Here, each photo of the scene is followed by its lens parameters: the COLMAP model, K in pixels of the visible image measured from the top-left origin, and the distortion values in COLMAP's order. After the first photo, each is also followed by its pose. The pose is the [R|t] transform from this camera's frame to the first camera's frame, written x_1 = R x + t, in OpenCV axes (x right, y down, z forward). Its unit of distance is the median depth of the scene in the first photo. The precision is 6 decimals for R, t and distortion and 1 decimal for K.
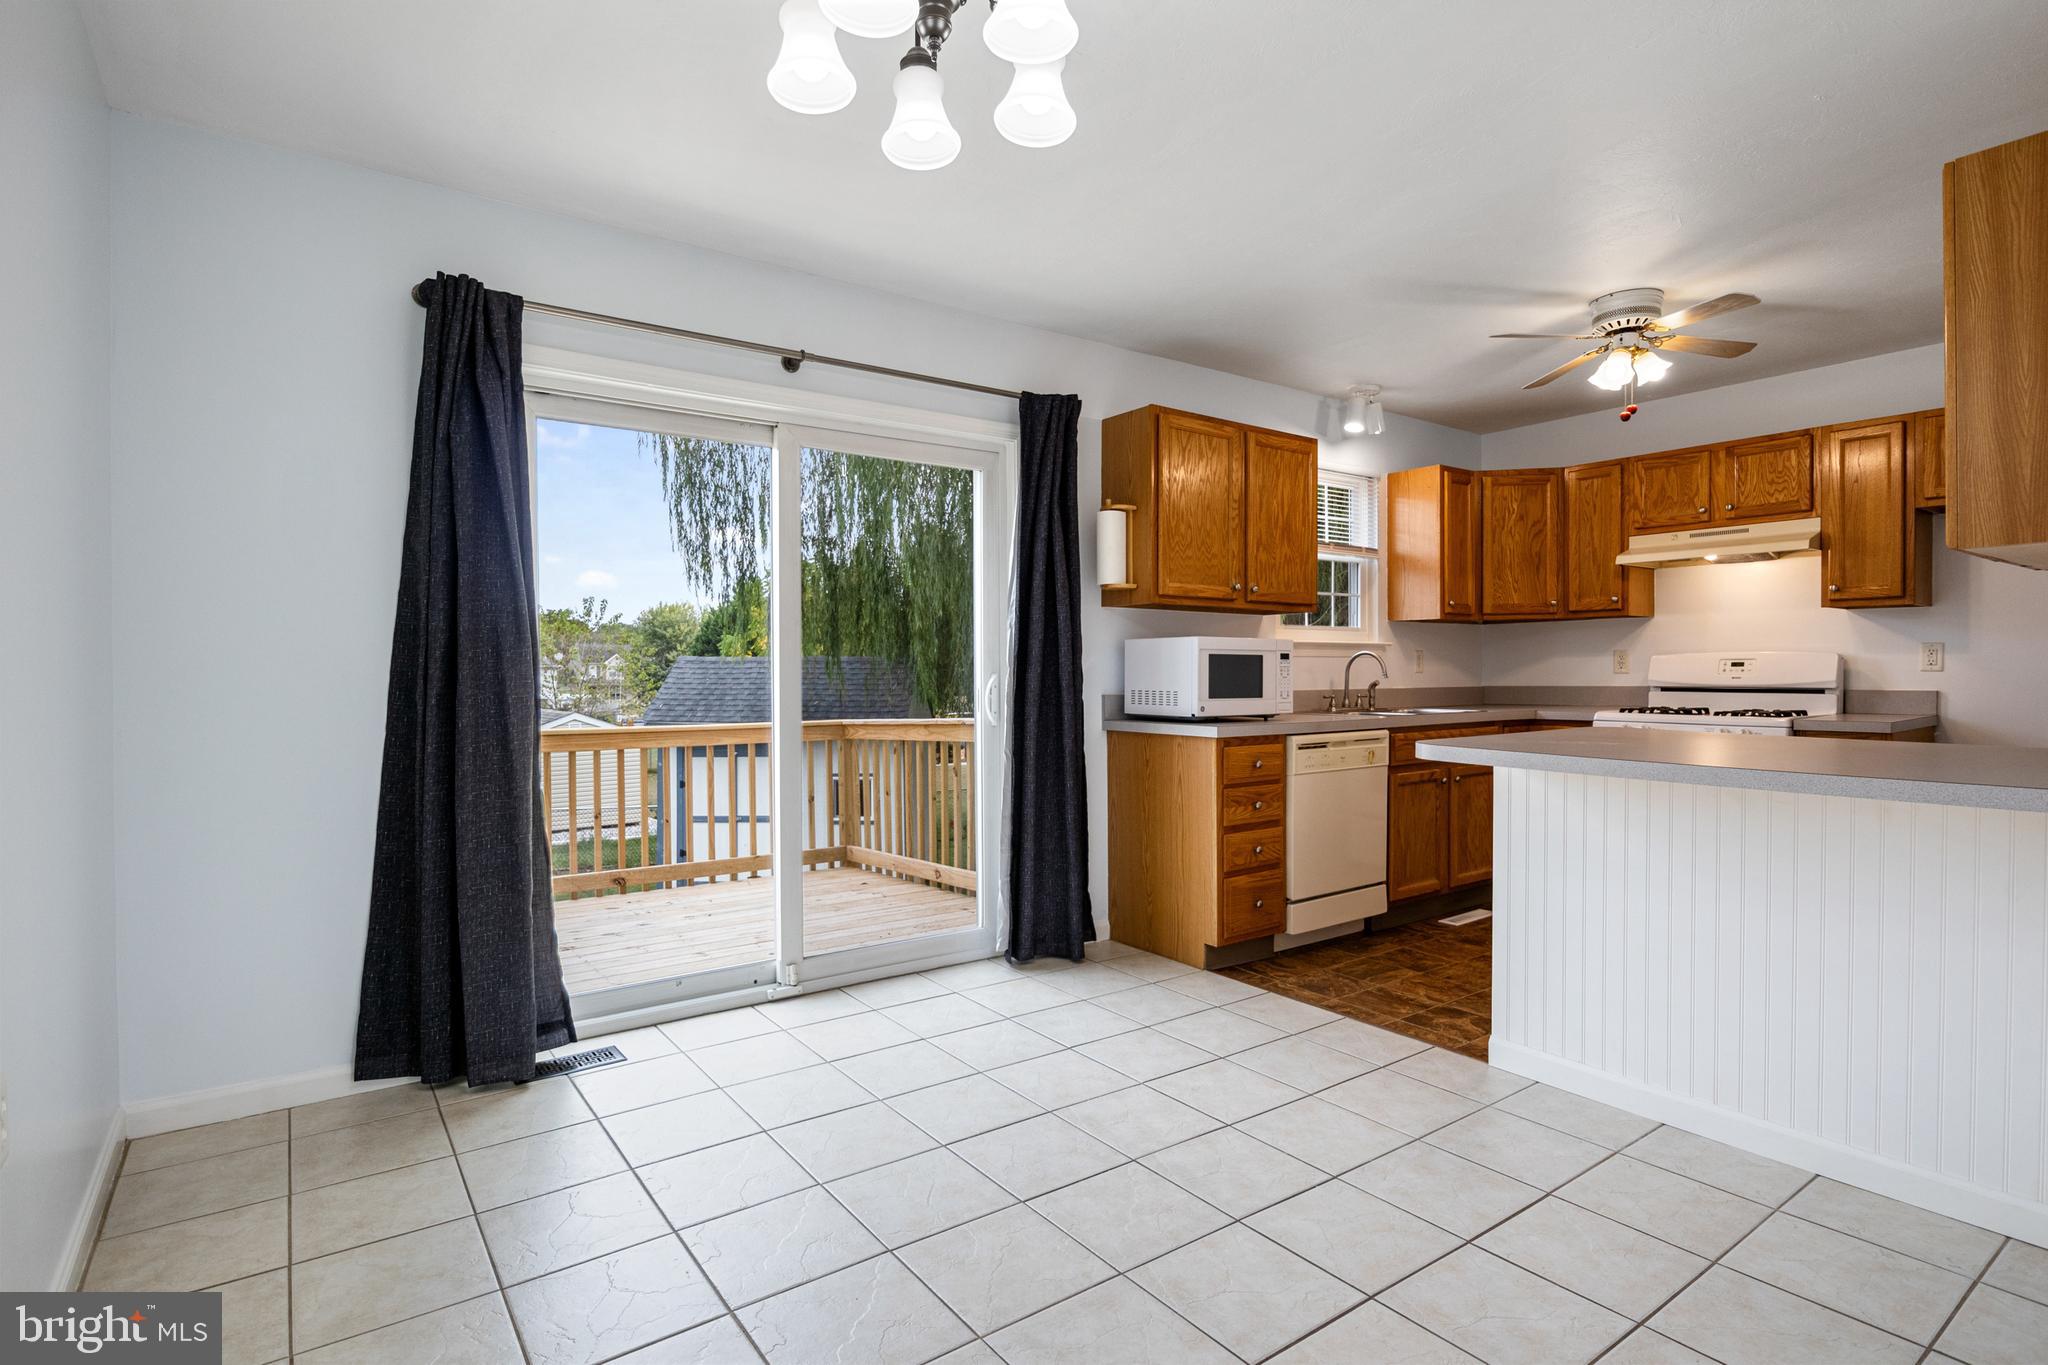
lens RADIAL K [[1030.1, 0, 1020.9], [0, 1030.1, 669.8], [0, 0, 1]] dist [-0.004709, 0.001625]
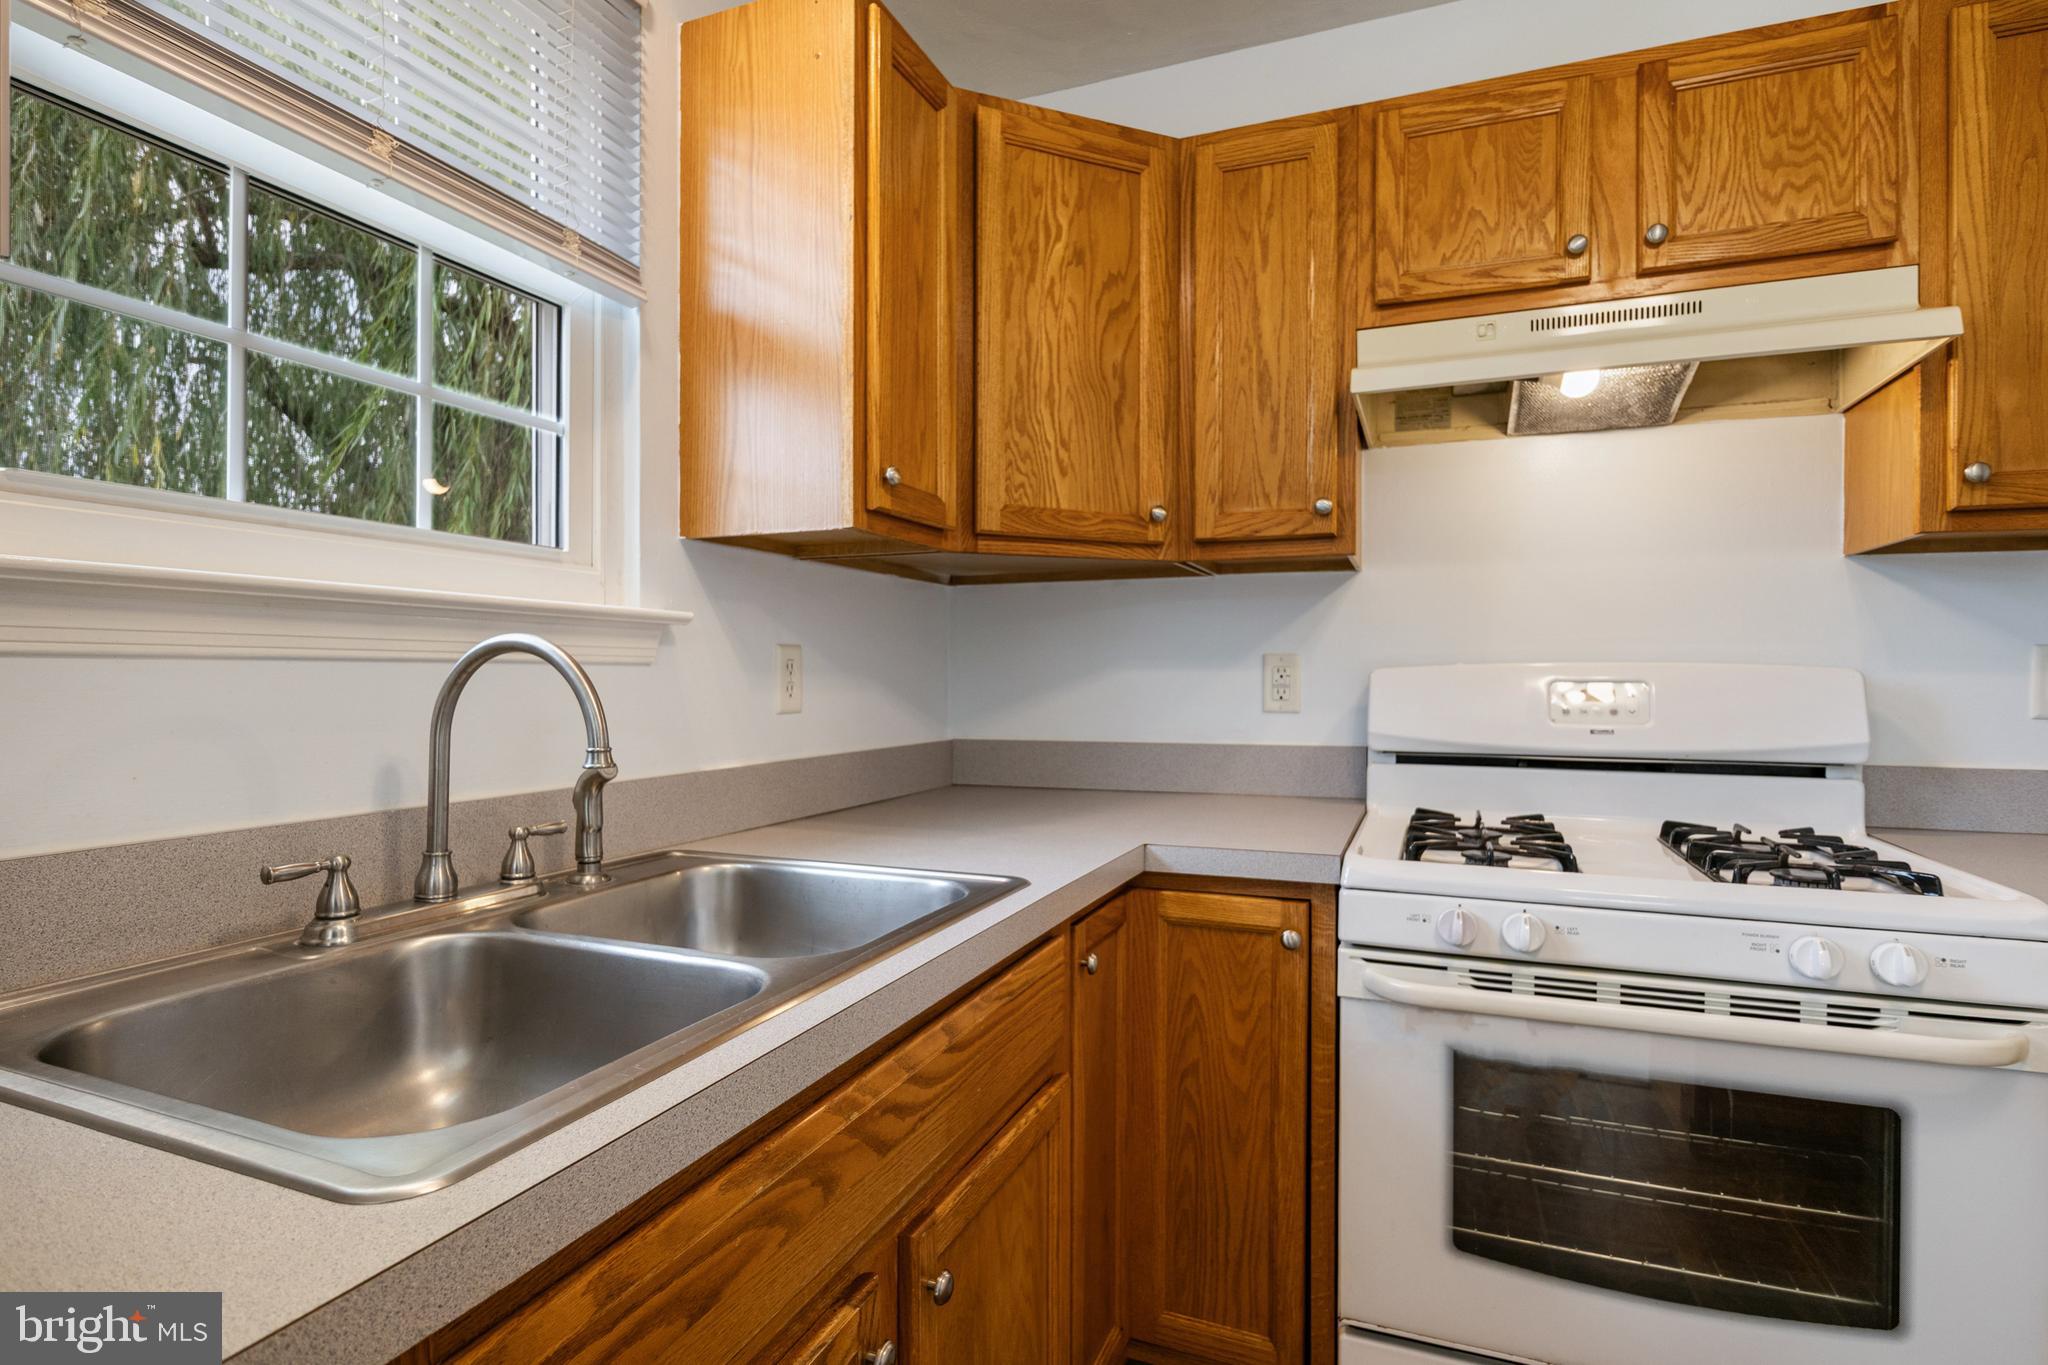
lens RADIAL K [[1030.1, 0, 1020.9], [0, 1030.1, 669.8], [0, 0, 1]] dist [-0.004709, 0.001625]
pose [[0.851980, 0.011054, 0.523457, 0.370912], [-0.007724, 0.999934, -0.008544, -0.011427], [-0.523517, 0.003236, 0.852009, 0.909601]]
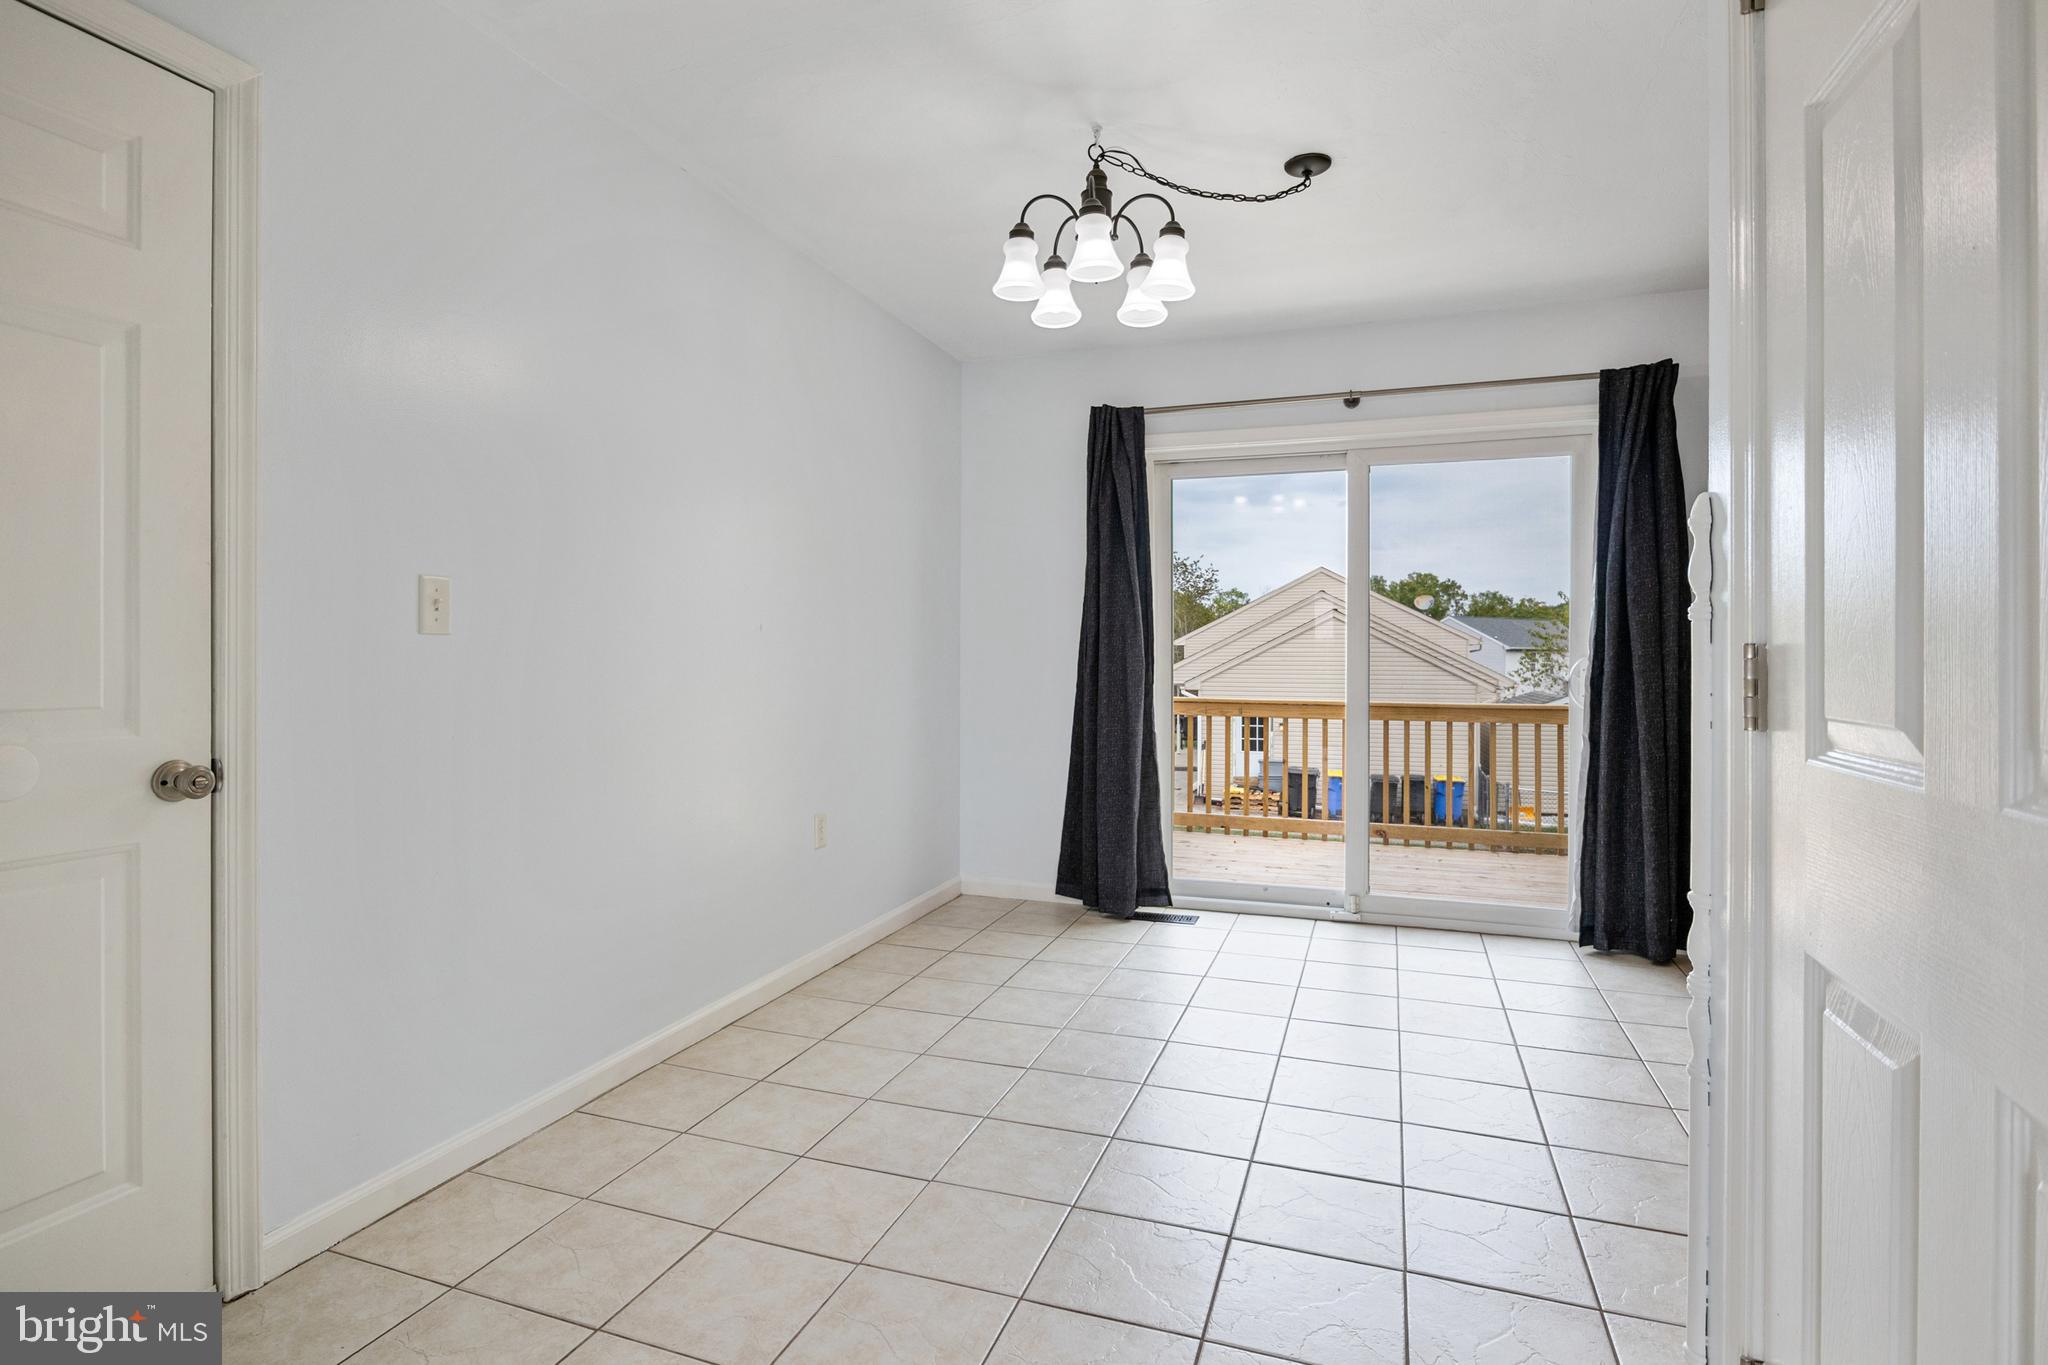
lens RADIAL K [[1028.8, 0, 1025.0], [0, 1028.8, 660.0], [0, 0, 1]] dist [-0.029771, 0.000324]
pose [[0.562087, 0.005983, -0.827056, 0.463555], [-0.007624, 0.999969, 0.002053, 0.007431], [0.827043, 0.005152, 0.562115, 0.001986]]
